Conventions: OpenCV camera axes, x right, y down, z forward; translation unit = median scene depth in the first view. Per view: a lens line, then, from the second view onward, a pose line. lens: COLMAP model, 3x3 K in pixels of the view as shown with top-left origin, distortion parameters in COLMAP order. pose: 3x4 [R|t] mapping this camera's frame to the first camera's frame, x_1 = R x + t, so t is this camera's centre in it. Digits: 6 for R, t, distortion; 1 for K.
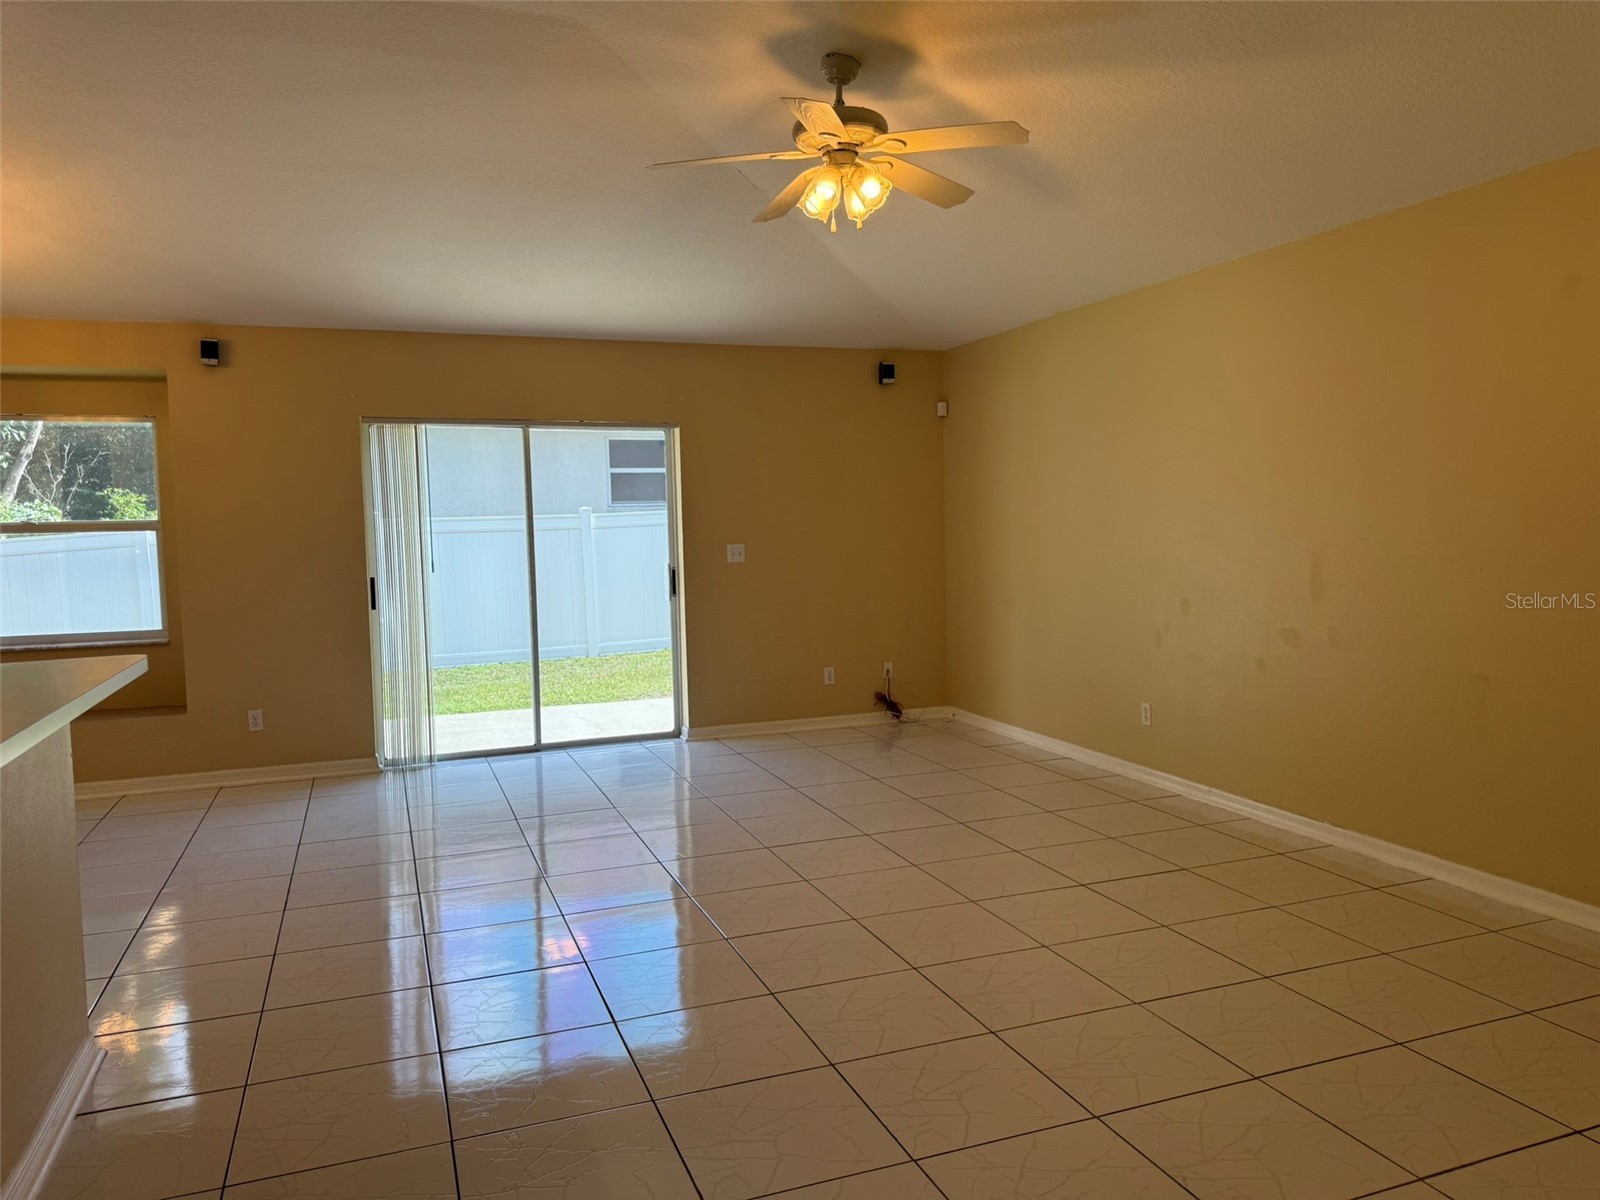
lens RADIAL K [[1125.6, 0, 800.0], [0, 1125.6, 600.0], [0, 0, 1]] dist [0.095809, -0.158128]
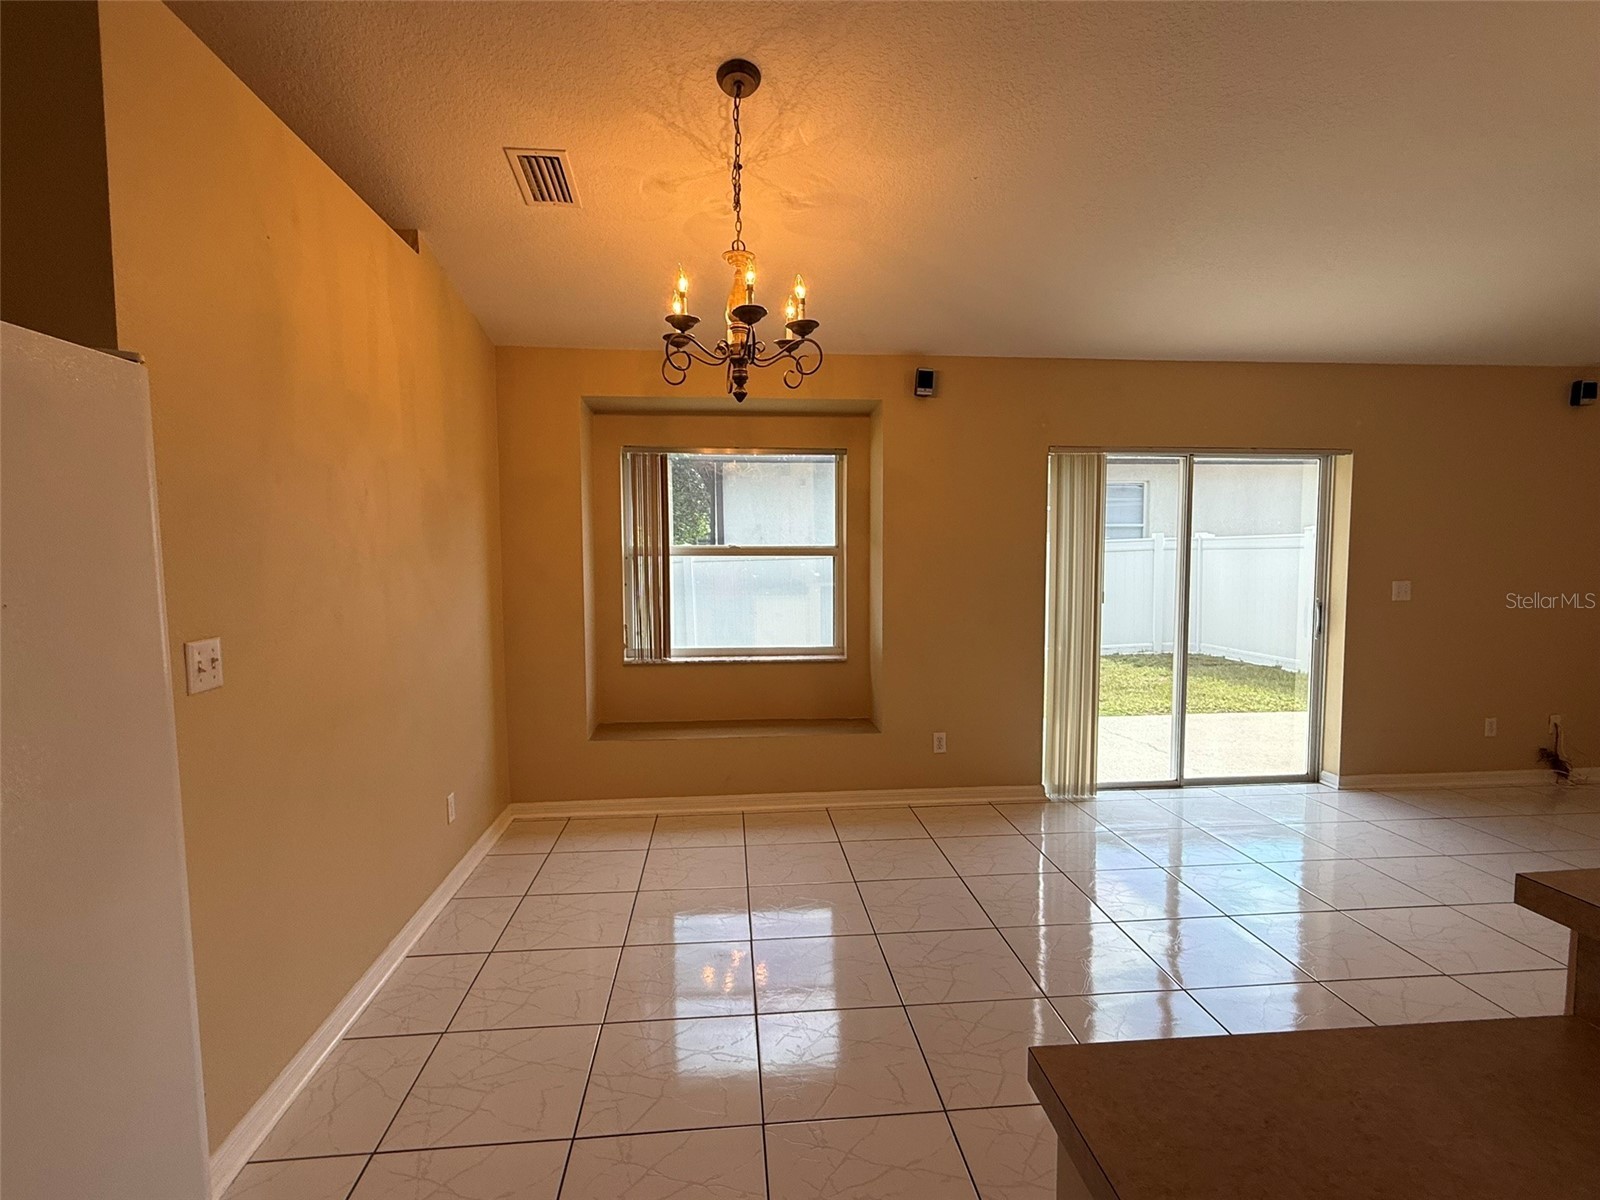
lens RADIAL K [[778.3, 0, 800.0], [0, 778.3, 600.0], [0, 0, 1]] dist [0.003290, -0.000761]
pose [[0.964091, 0.033523, -0.263447, -0.375907], [-0.035771, 0.999353, -0.003736, -0.013957], [0.263152, 0.013026, 0.964667, 0.261647]]
